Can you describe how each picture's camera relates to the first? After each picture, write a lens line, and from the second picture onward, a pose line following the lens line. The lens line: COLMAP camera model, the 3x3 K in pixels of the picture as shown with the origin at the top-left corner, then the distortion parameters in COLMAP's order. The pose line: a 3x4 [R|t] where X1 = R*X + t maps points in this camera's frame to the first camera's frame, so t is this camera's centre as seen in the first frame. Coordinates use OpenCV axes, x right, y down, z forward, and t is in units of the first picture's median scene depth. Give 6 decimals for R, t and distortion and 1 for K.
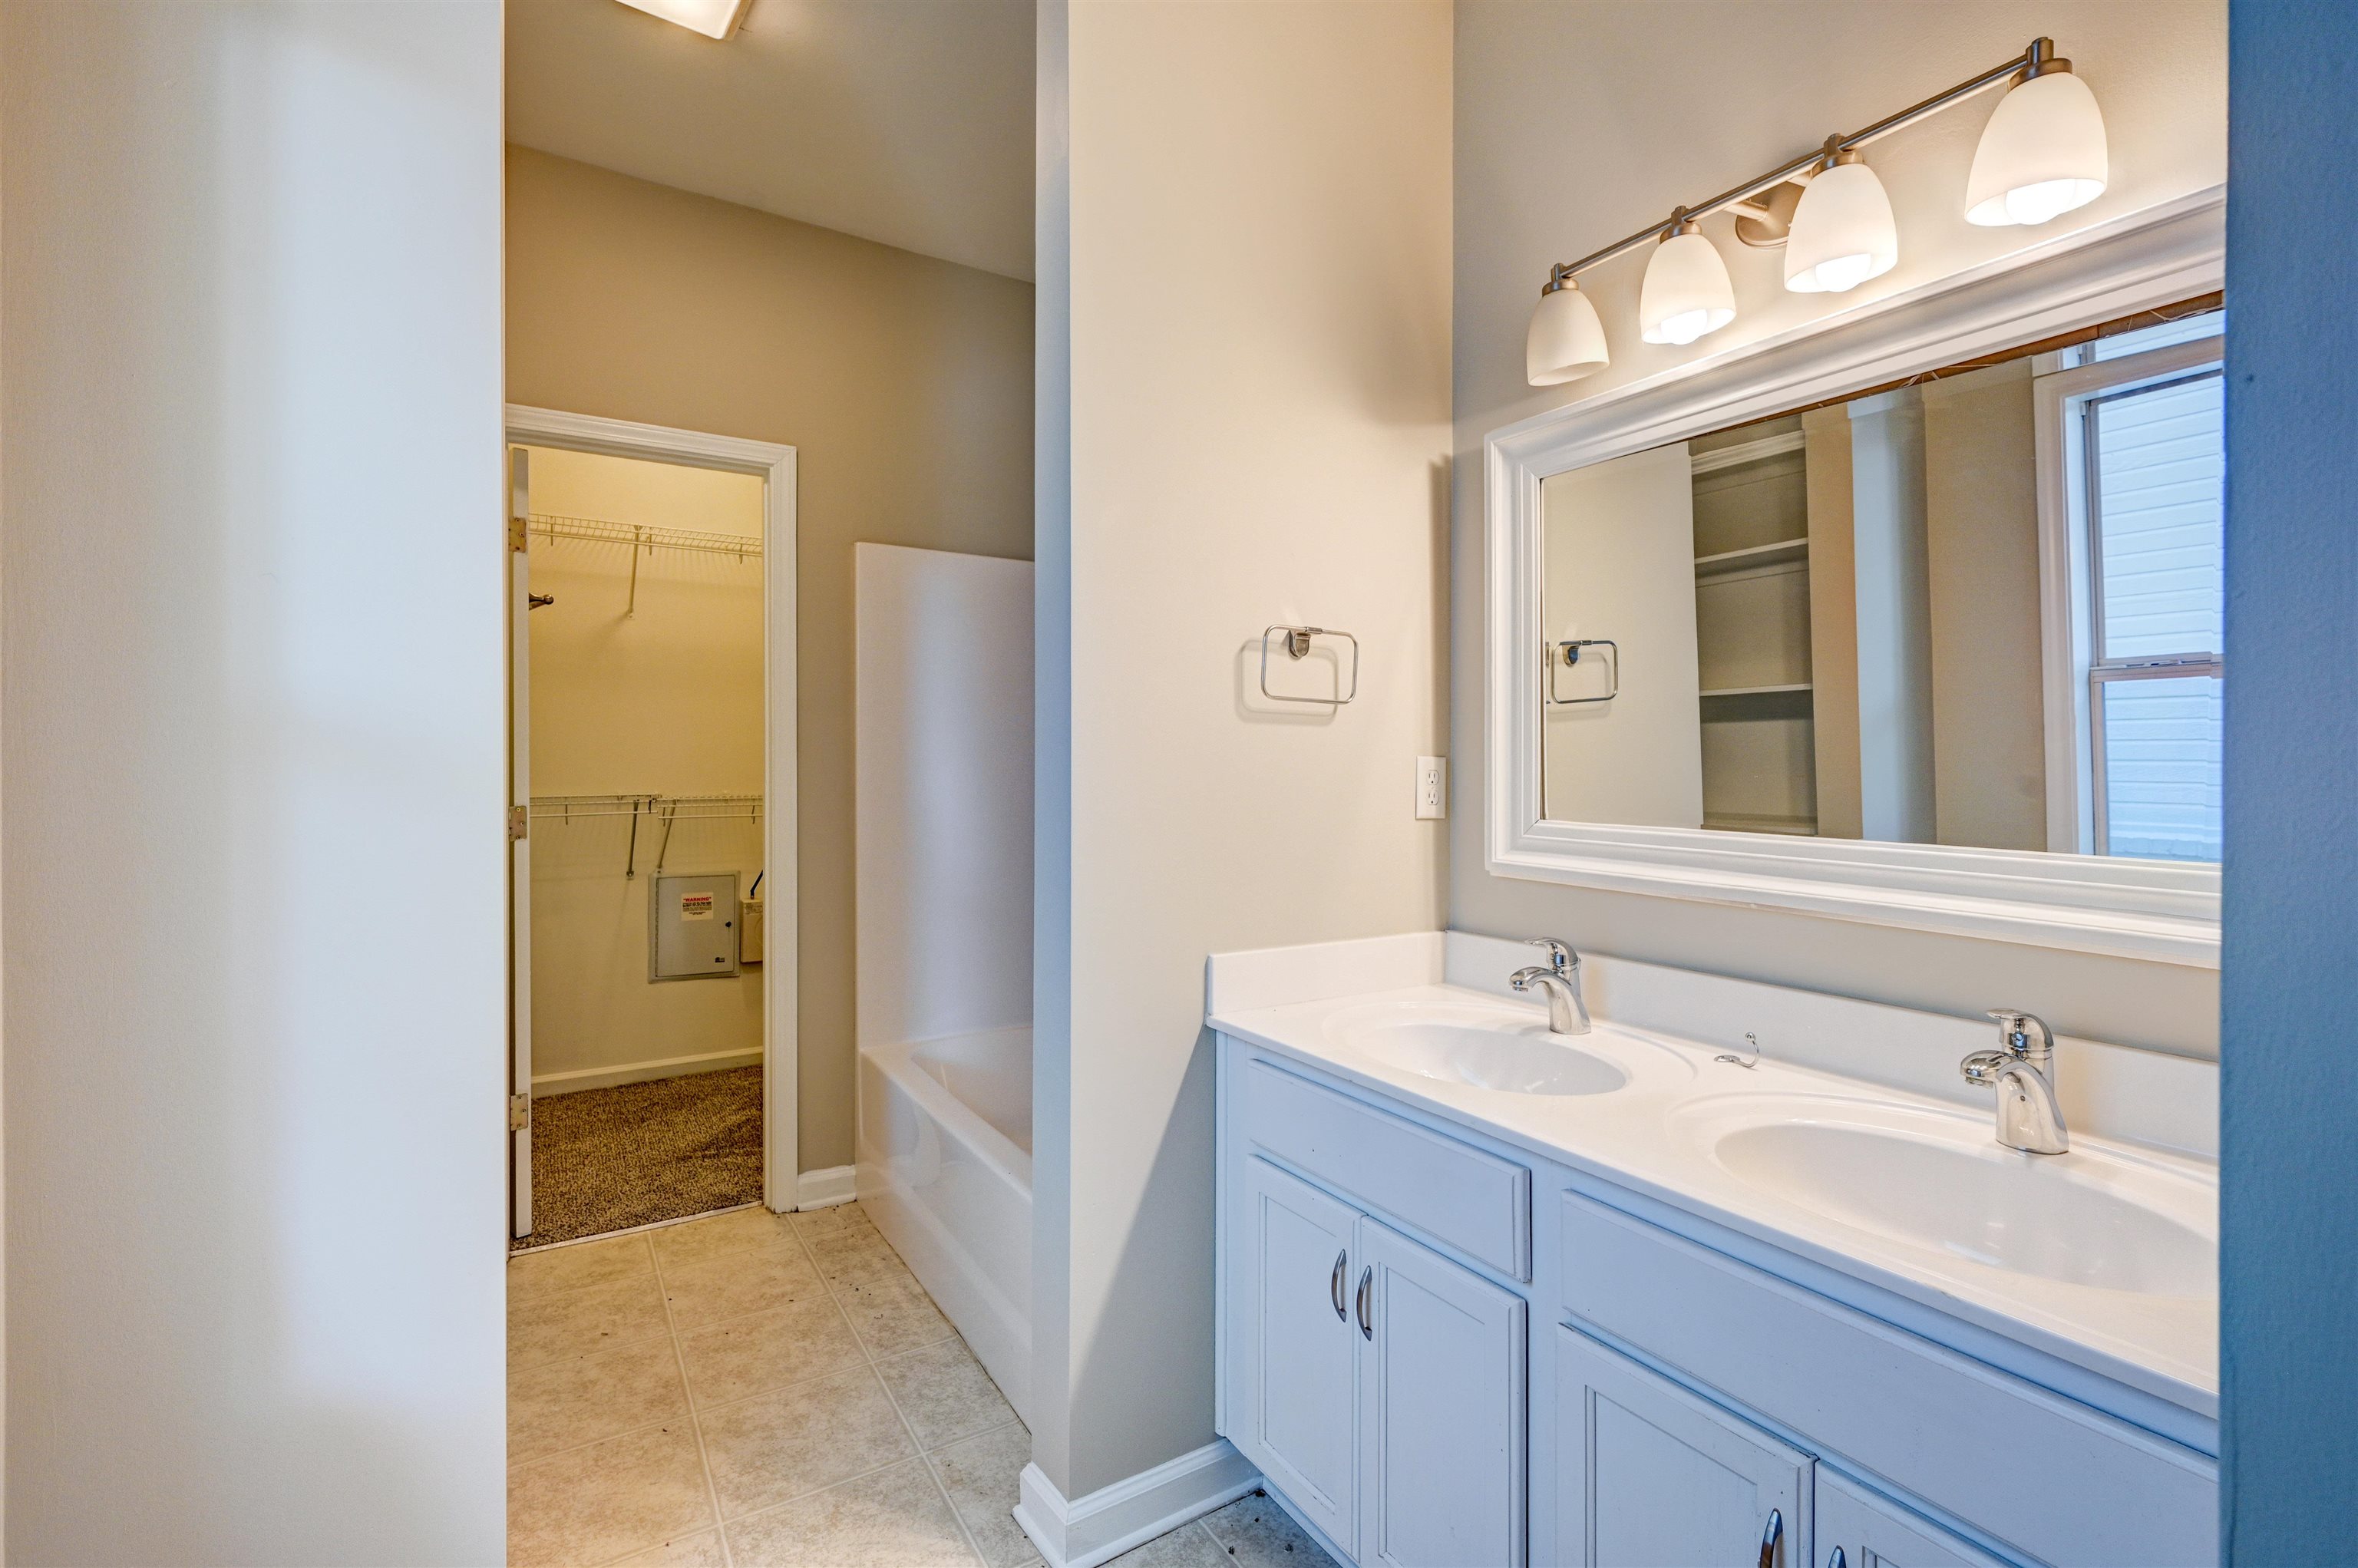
lens RADIAL K [[1052.7, 0, 1198.3], [0, 1052.7, 768.3], [0, 0, 1]] dist [0.000749, -0.000216]
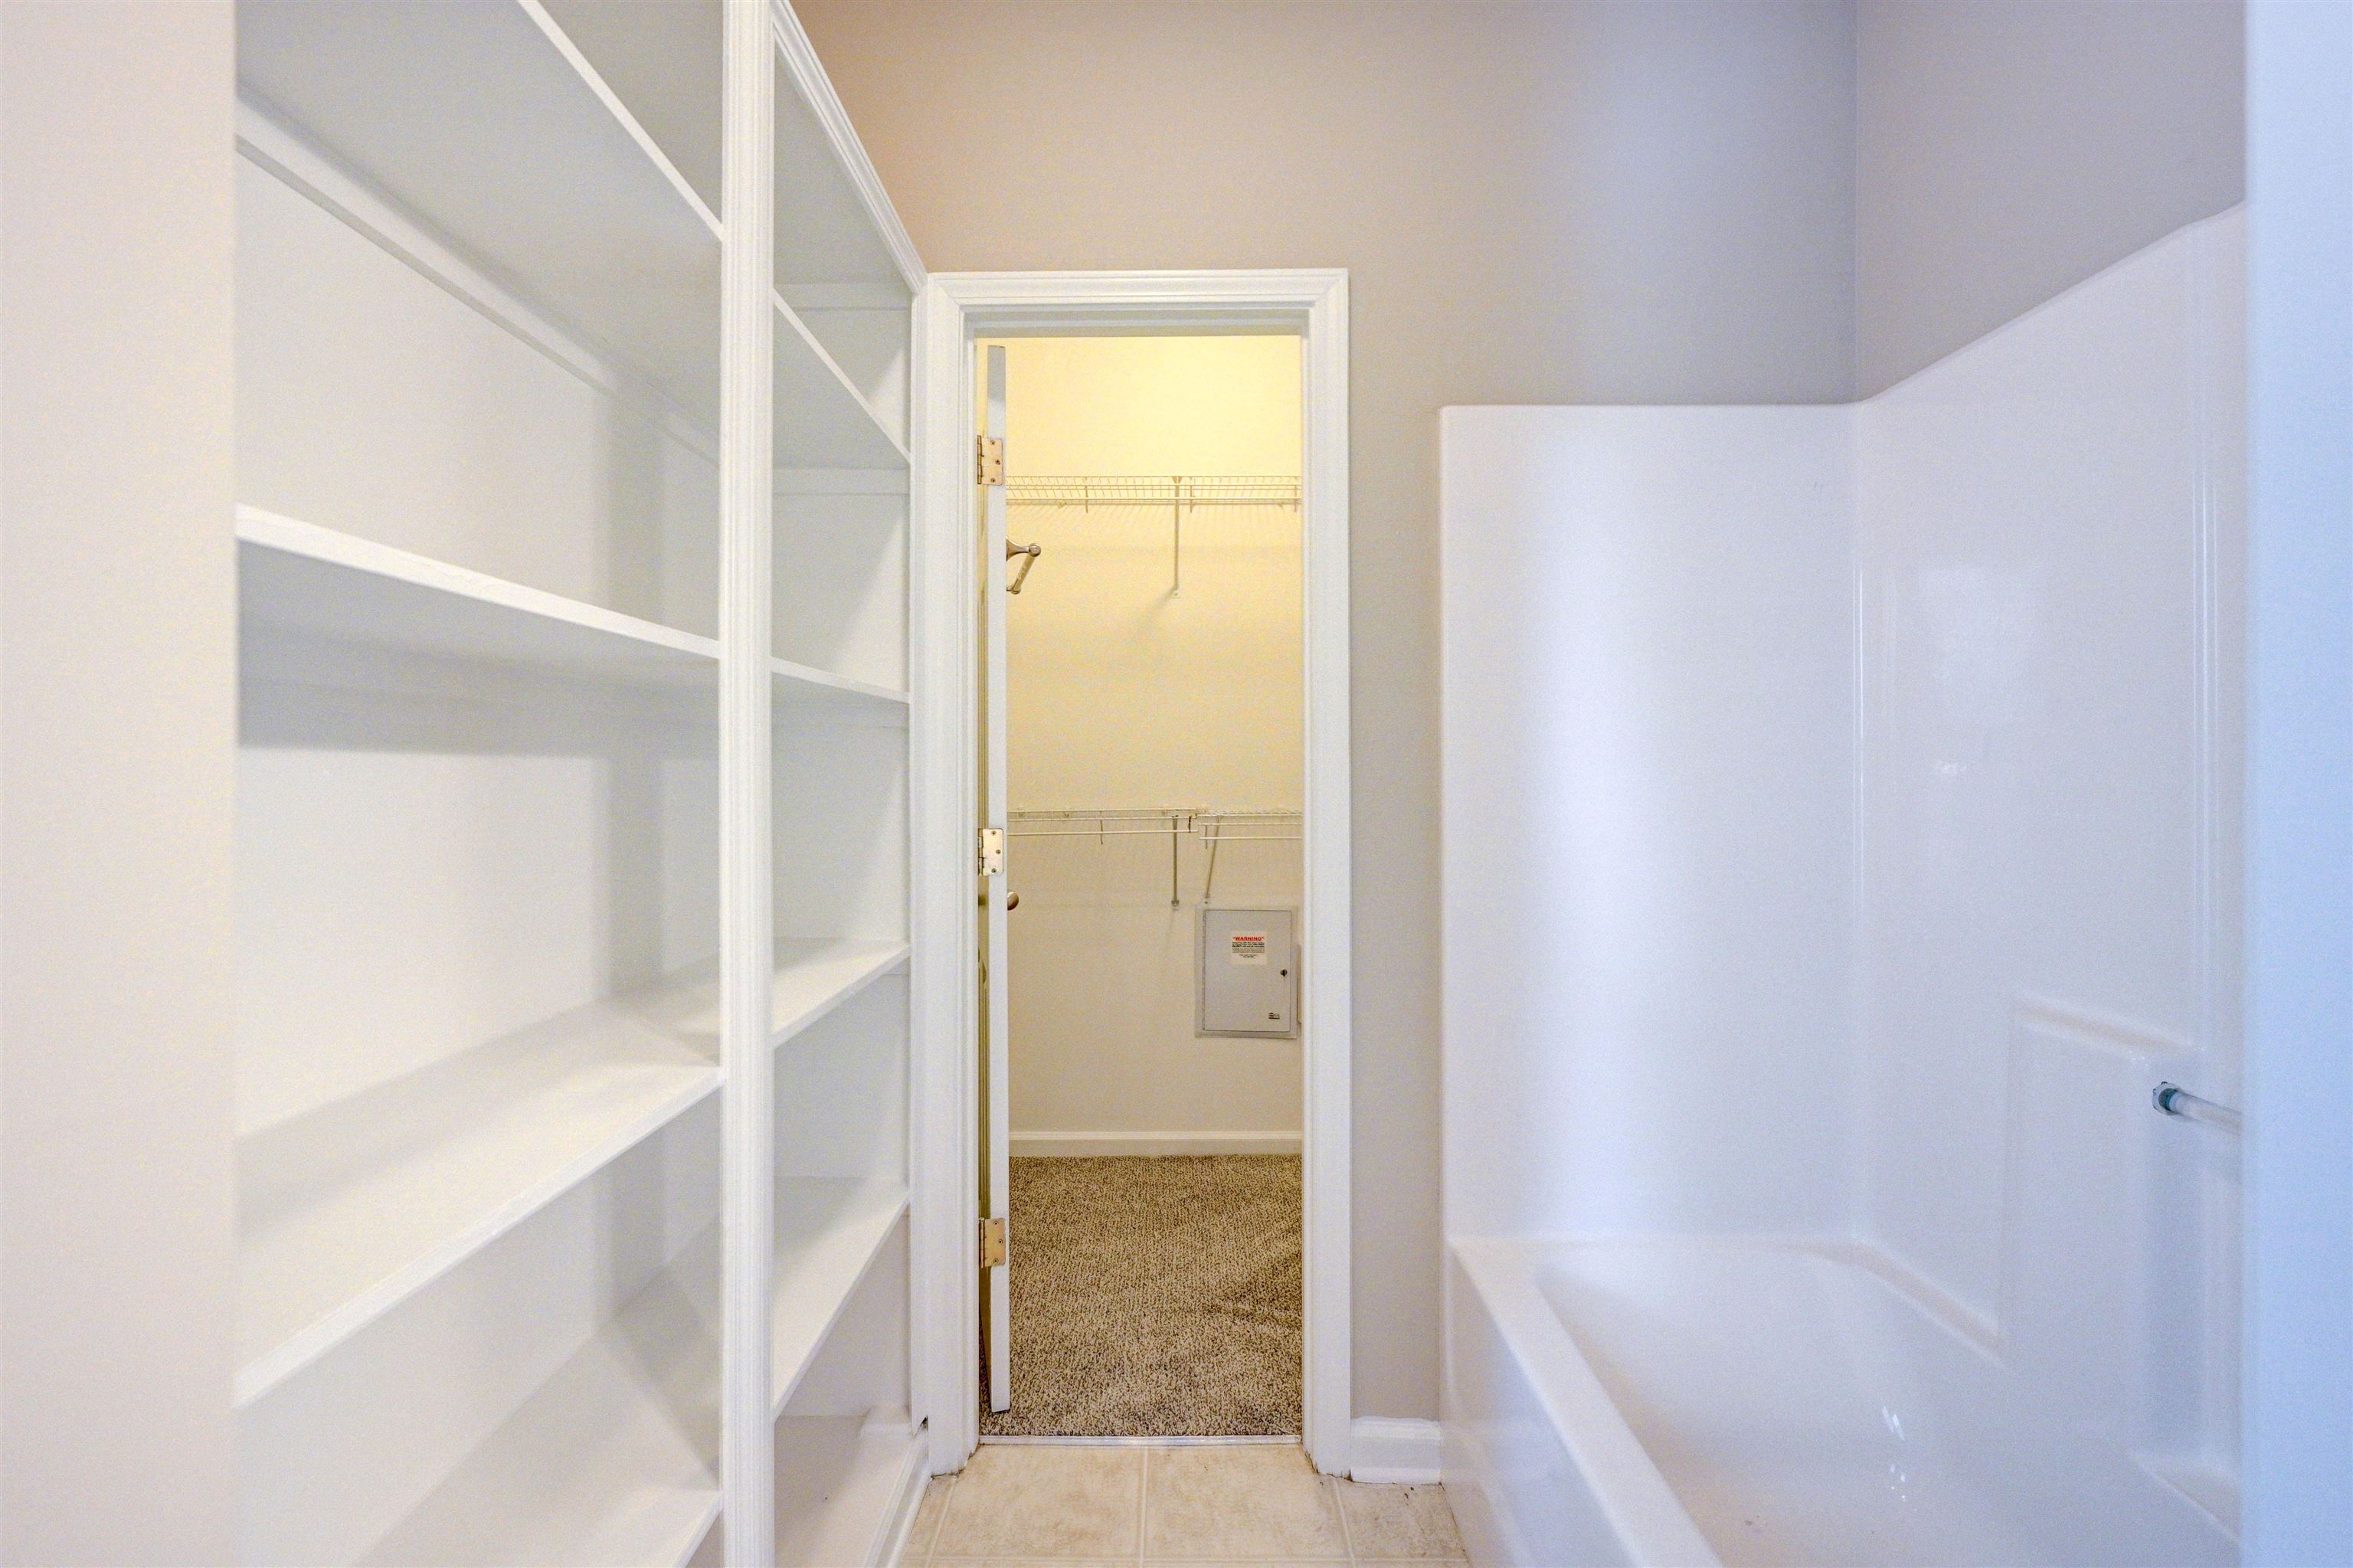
lens RADIAL K [[1050.5, 0, 1171.7], [0, 1050.5, 780.0], [0, 0, 1]] dist [0.000749, -0.000216]
pose [[0.844736, 0.000594, -0.535182, -0.121039], [0.001363, 0.999994, 0.003261, -0.000288], [0.535181, -0.003484, 0.844730, 0.370261]]
